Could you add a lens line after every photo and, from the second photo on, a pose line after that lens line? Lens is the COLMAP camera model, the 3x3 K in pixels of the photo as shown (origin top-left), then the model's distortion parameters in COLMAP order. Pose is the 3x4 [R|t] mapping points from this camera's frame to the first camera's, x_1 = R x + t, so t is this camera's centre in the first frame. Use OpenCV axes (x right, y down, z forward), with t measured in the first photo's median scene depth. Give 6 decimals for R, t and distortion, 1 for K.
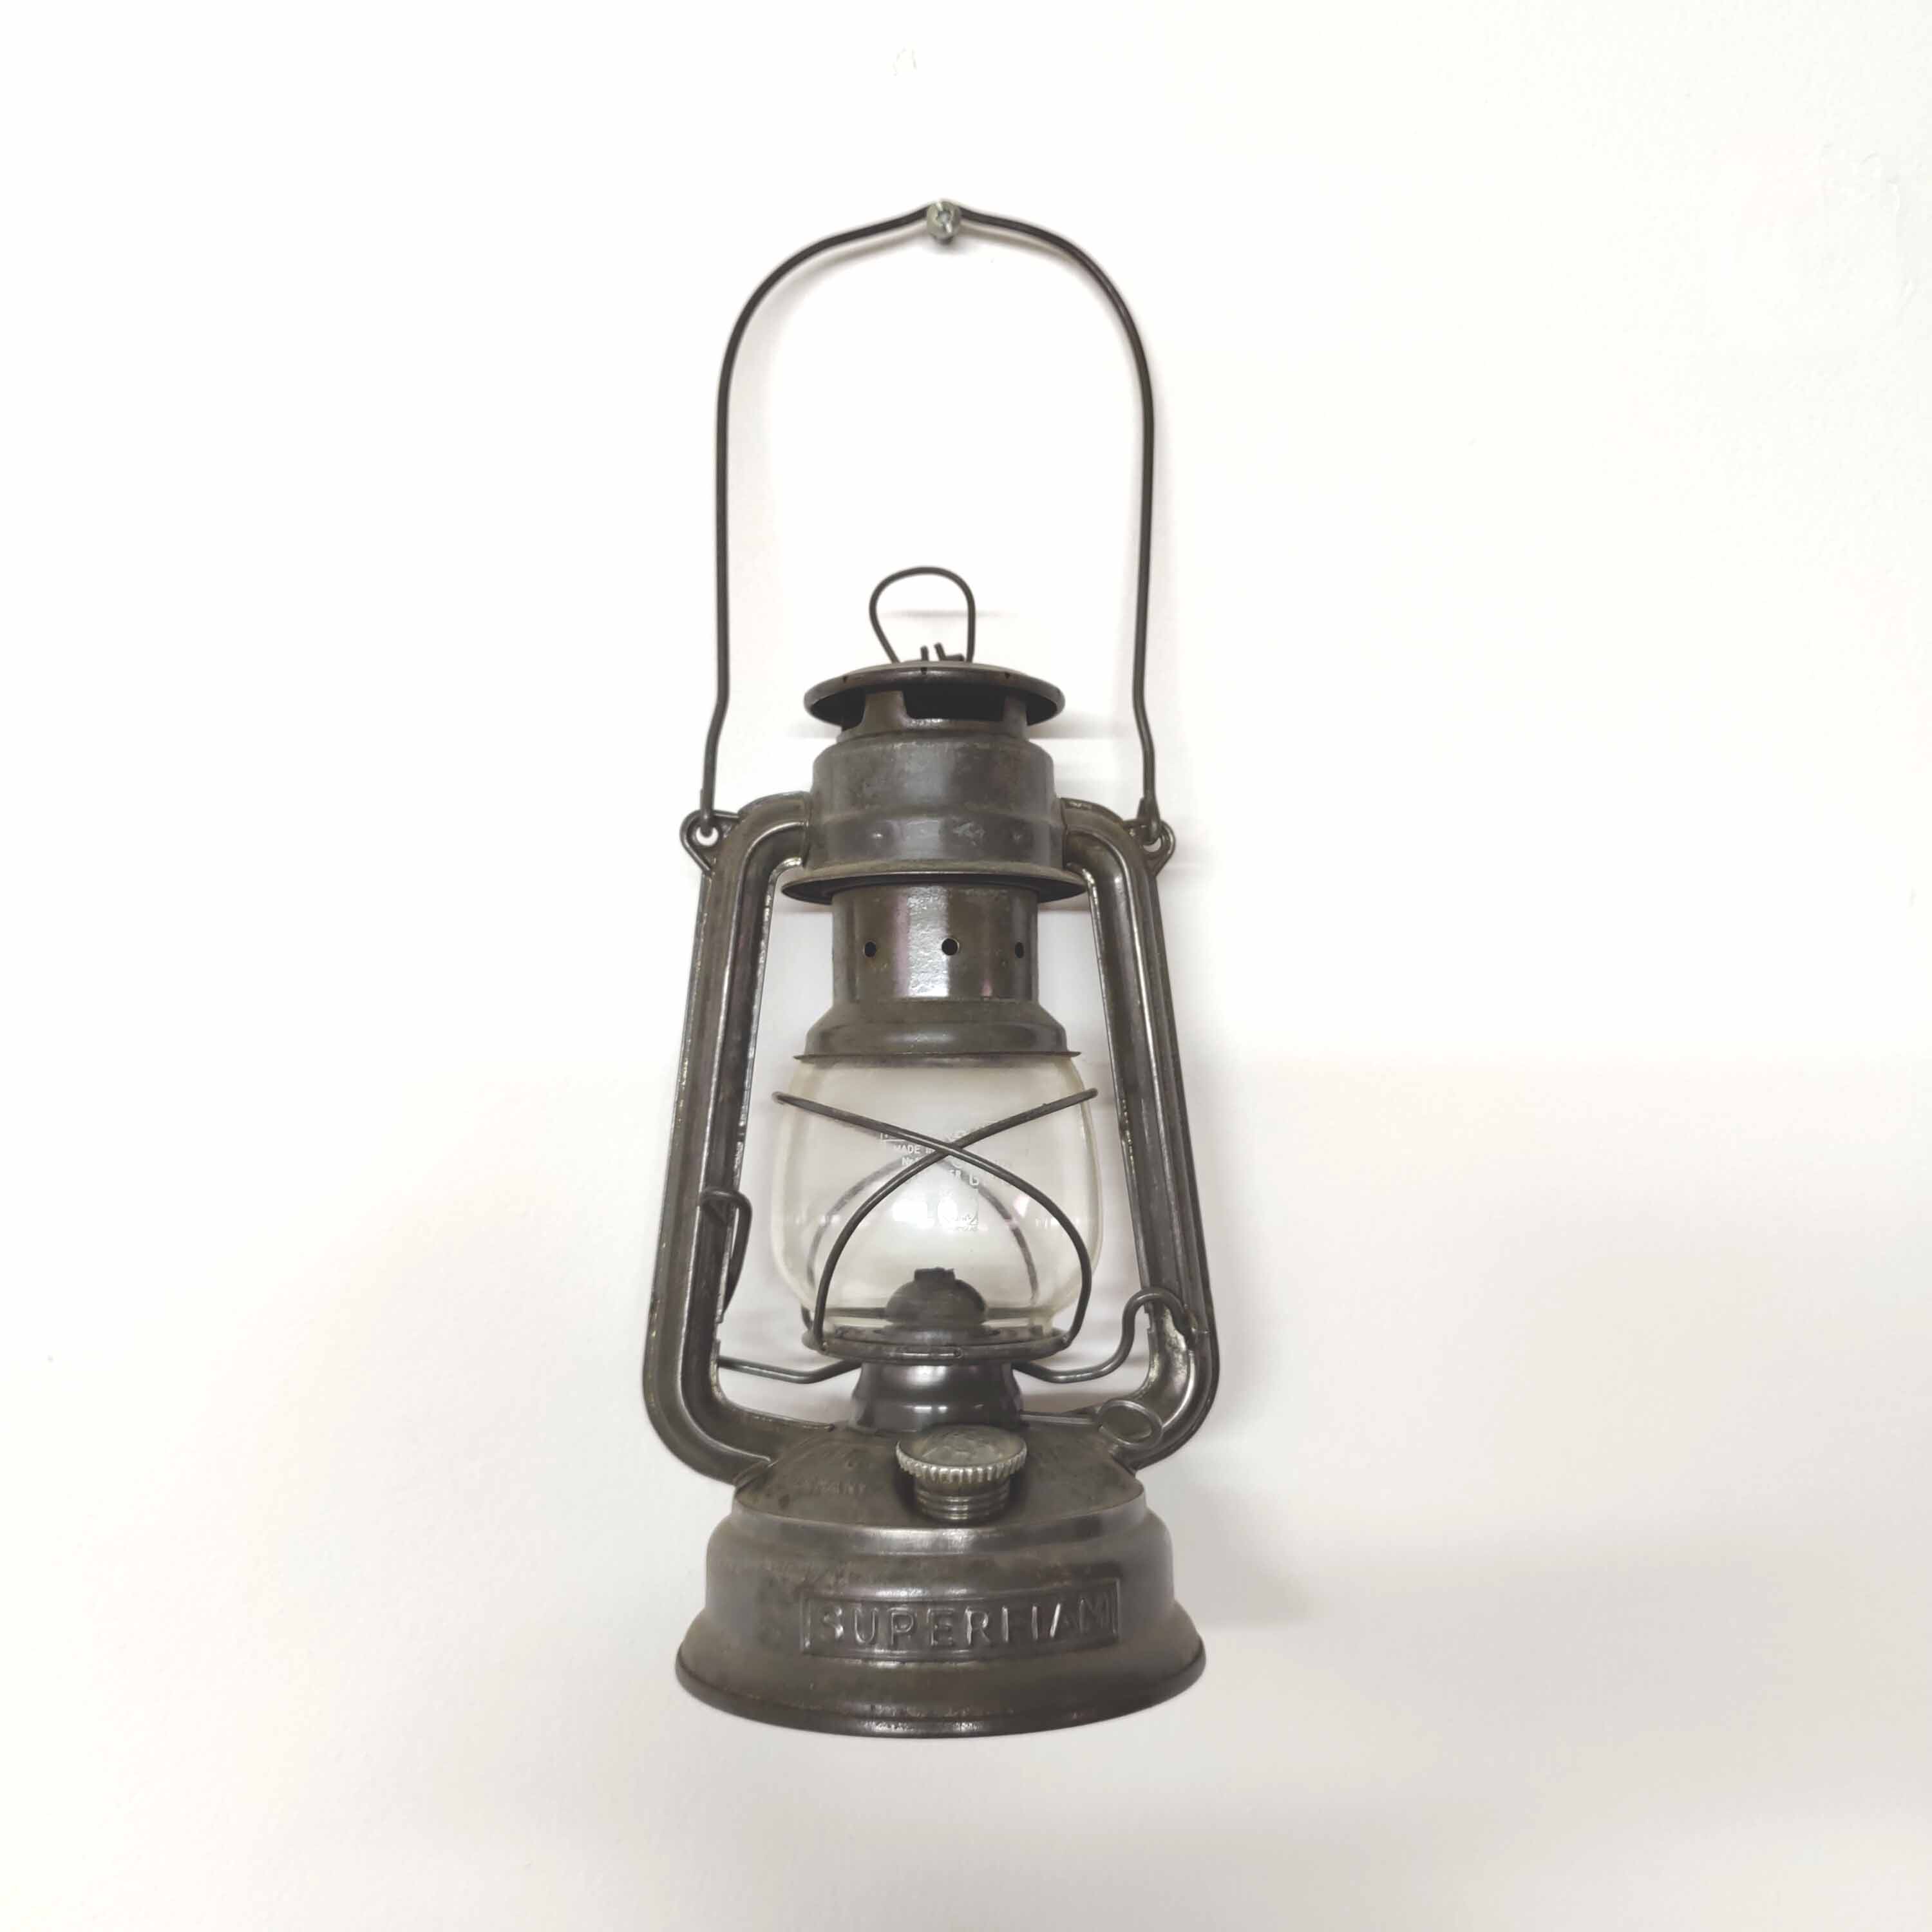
lens RADIAL K [[1855.1, 0, 966.0], [0, 1855.1, 966.0], [0, 0, 1]] dist [-0.033357, 0.000002]
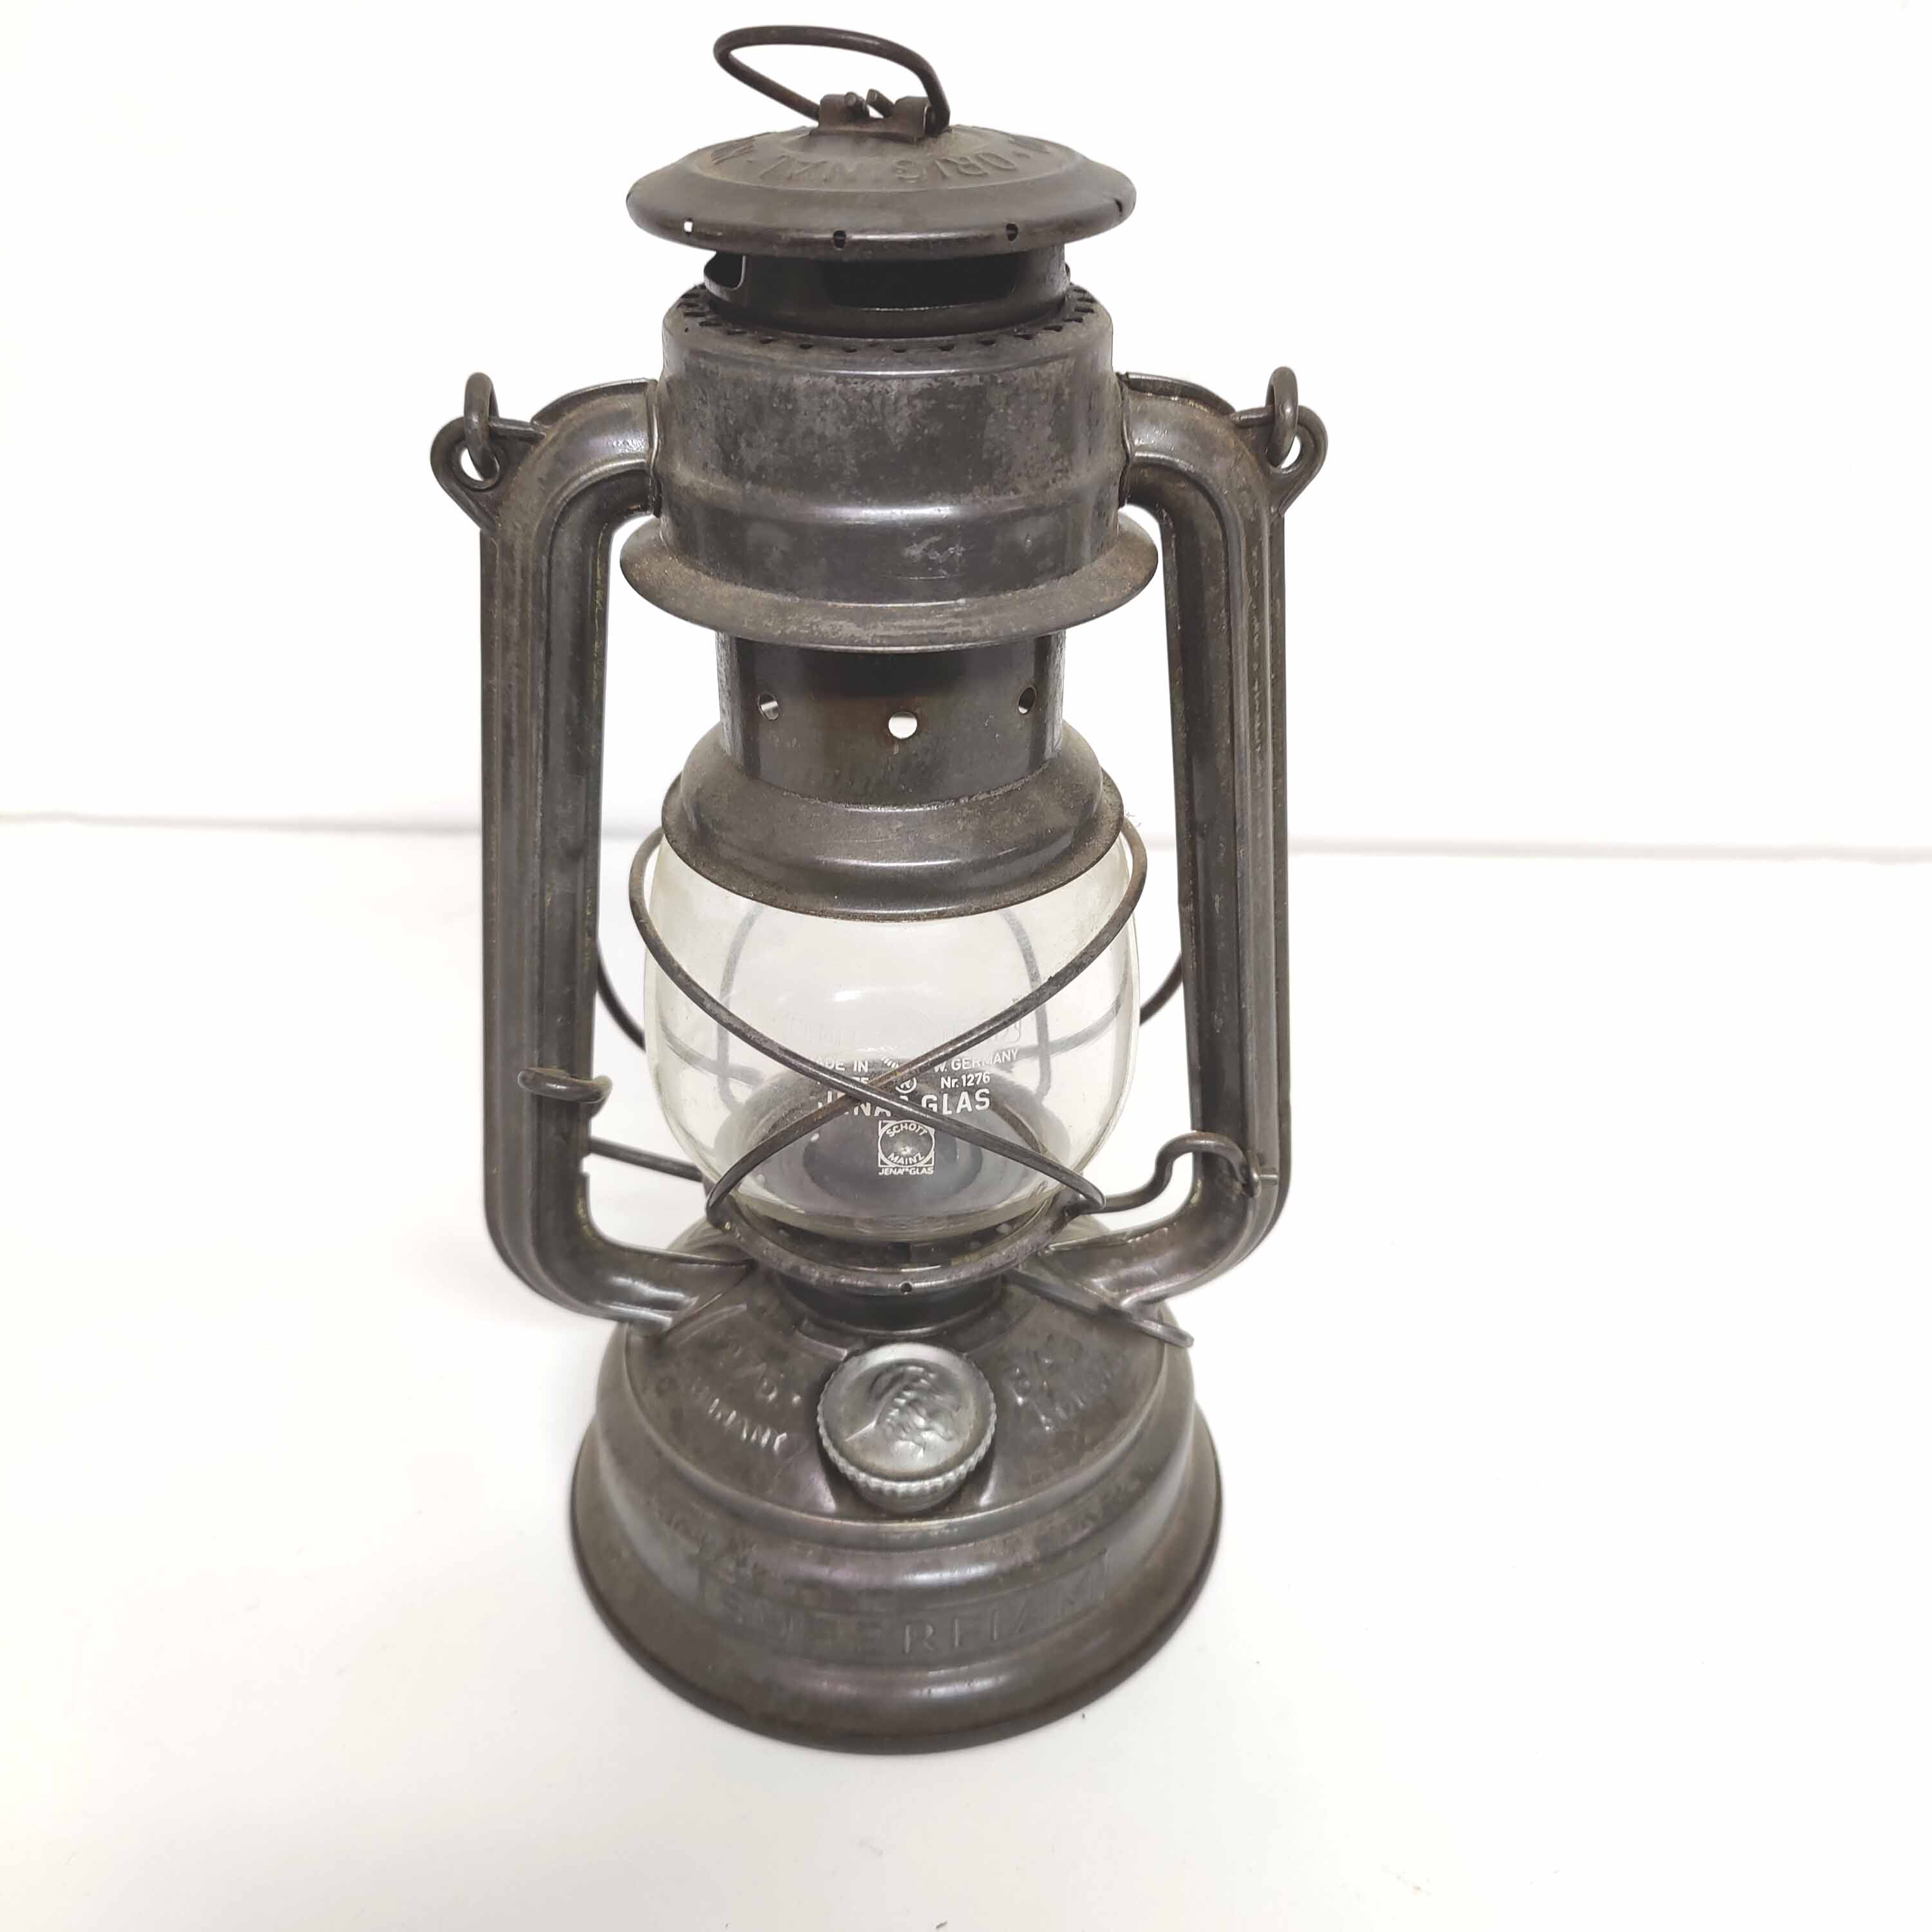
lens RADIAL K [[1855.1, 0, 966.0], [0, 1855.1, 966.0], [0, 0, 1]] dist [-0.033357, 0.000002]
pose [[0.997525, 0.053811, -0.045258, 0.040408], [-0.015997, 0.800467, 0.599163, -0.290163], [0.068469, -0.596956, 0.799347, 0.480395]]
